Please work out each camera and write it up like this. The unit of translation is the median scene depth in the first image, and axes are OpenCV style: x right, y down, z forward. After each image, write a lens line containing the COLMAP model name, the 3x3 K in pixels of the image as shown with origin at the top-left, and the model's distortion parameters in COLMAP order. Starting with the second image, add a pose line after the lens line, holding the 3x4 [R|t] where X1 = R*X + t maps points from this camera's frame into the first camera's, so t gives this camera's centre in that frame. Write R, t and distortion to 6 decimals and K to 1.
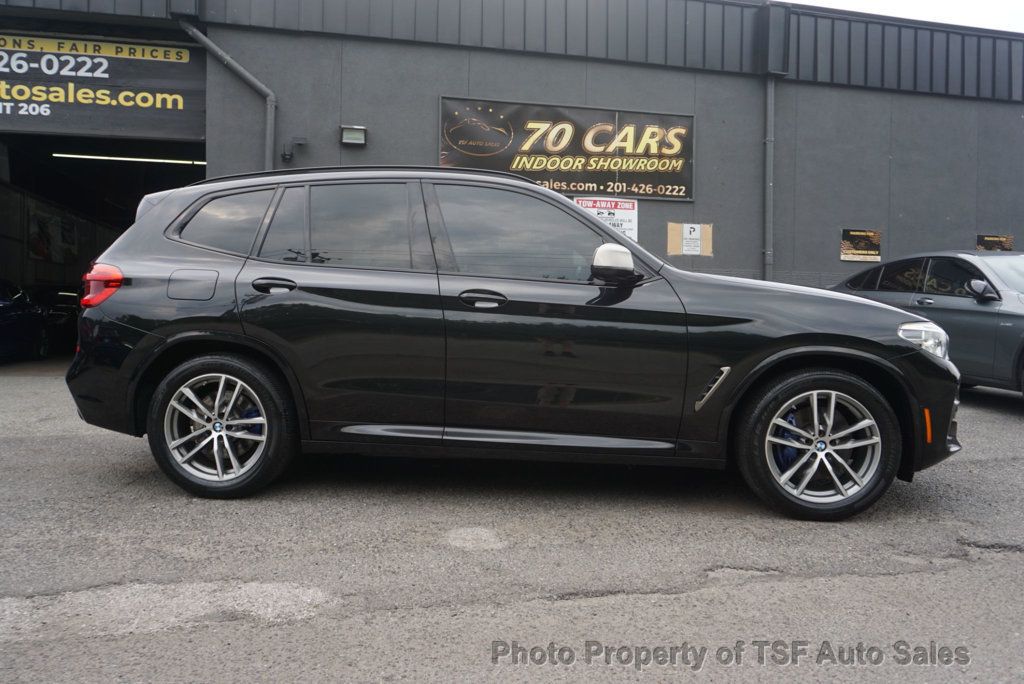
lens RADIAL K [[767.2, 0, 497.6], [0, 767.2, 346.1], [0, 0, 1]] dist [-0.049932, 0.037270]
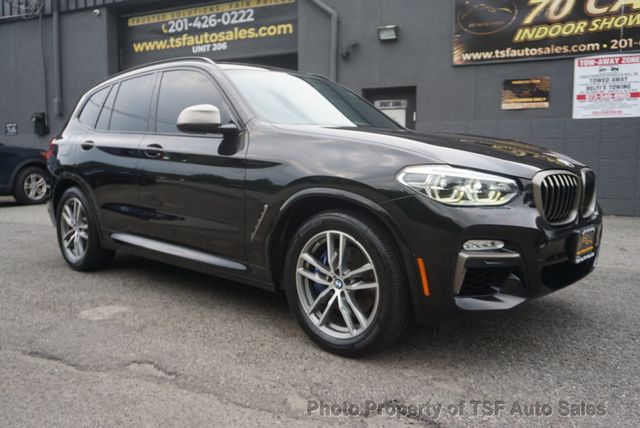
lens RADIAL K [[538.9, 0, 320.0], [0, 538.9, 214.0], [0, 0, 1]] dist [-0.014441, 0.006003]
pose [[0.788484, 0.048289, -0.613157, 0.334112], [-0.018795, 0.998339, 0.054455, -0.001899], [0.614768, -0.031413, 0.788082, 0.156091]]
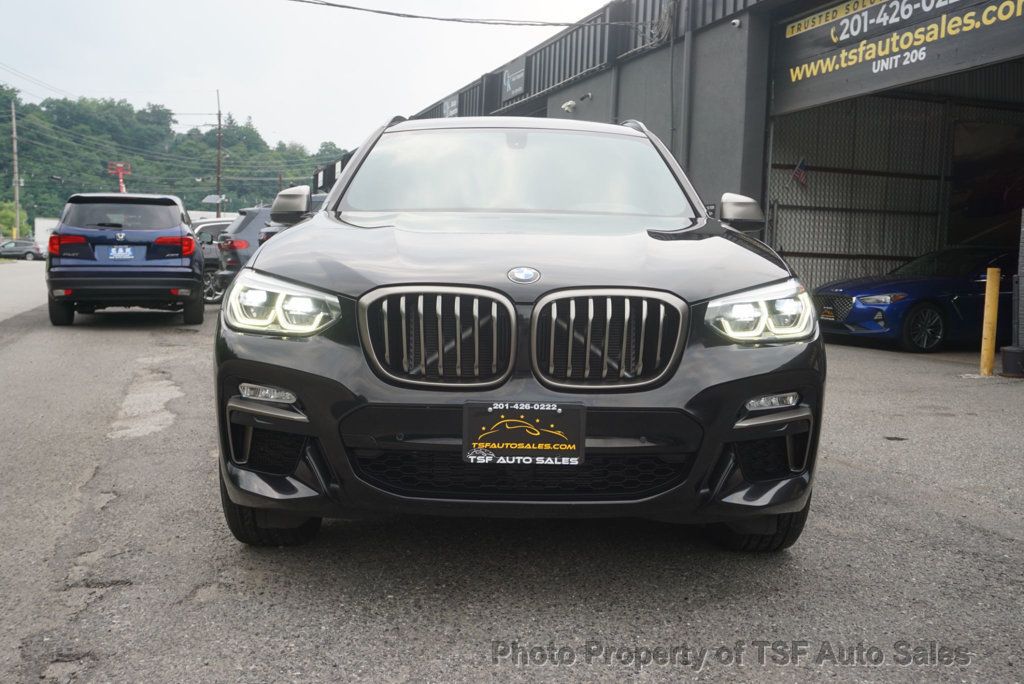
lens RADIAL K [[1029.5, 0, 512.0], [0, 1029.5, 342.0], [0, 0, 1]] dist [-0.005319, 0.001283]
pose [[0.078975, 0.064947, -0.994759, 0.555360], [-0.077214, 0.995276, 0.058851, -0.014866], [0.993882, 0.072161, 0.083617, 0.446814]]
